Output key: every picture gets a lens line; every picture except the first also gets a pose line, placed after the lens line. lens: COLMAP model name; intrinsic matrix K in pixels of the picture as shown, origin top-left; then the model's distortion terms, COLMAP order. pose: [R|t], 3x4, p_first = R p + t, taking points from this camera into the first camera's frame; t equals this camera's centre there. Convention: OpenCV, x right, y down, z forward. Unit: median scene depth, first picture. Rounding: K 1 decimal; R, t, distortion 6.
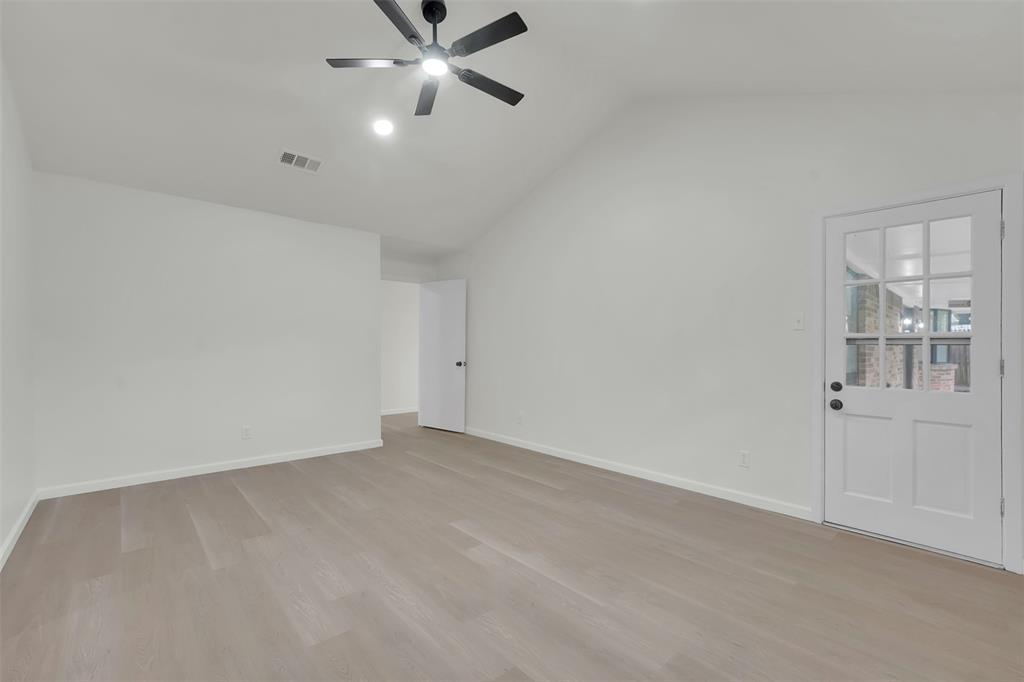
lens RADIAL K [[446.1, 0, 485.5], [0, 446.1, 342.3], [0, 0, 1]] dist [-0.000980, -0.000002]
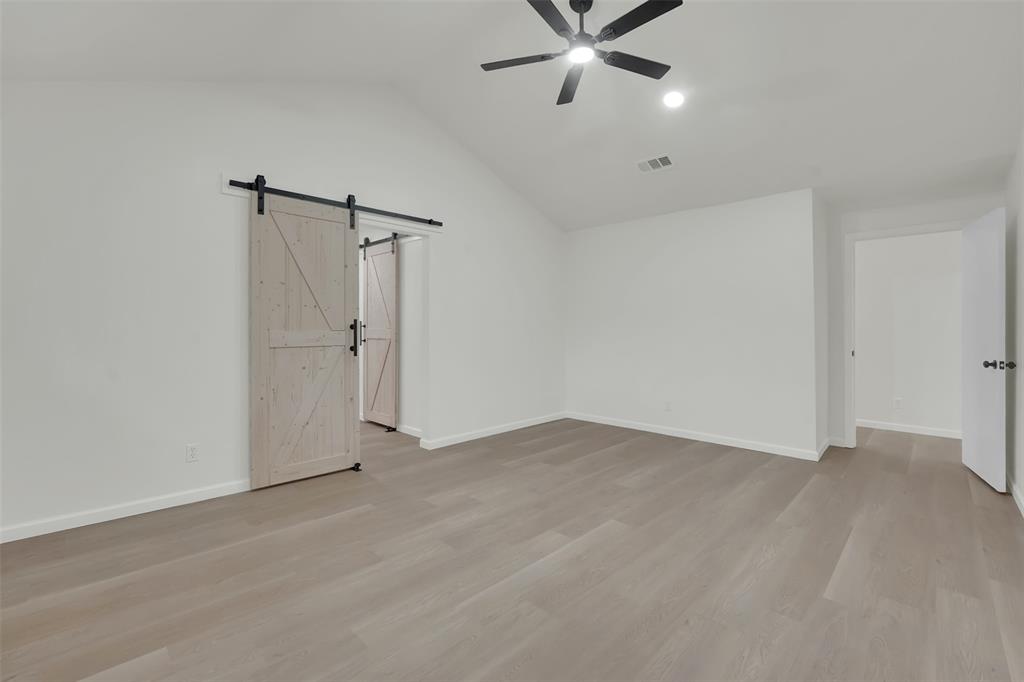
lens RADIAL K [[430.2, 0, 513.0], [0, 430.2, 333.3], [0, 0, 1]] dist [-0.010422, 0.000083]
pose [[0.099270, 0.003299, -0.995055, 0.840618], [0.004925, 0.999981, 0.003807, 0.010849], [0.995048, -0.005279, 0.099252, 0.744761]]
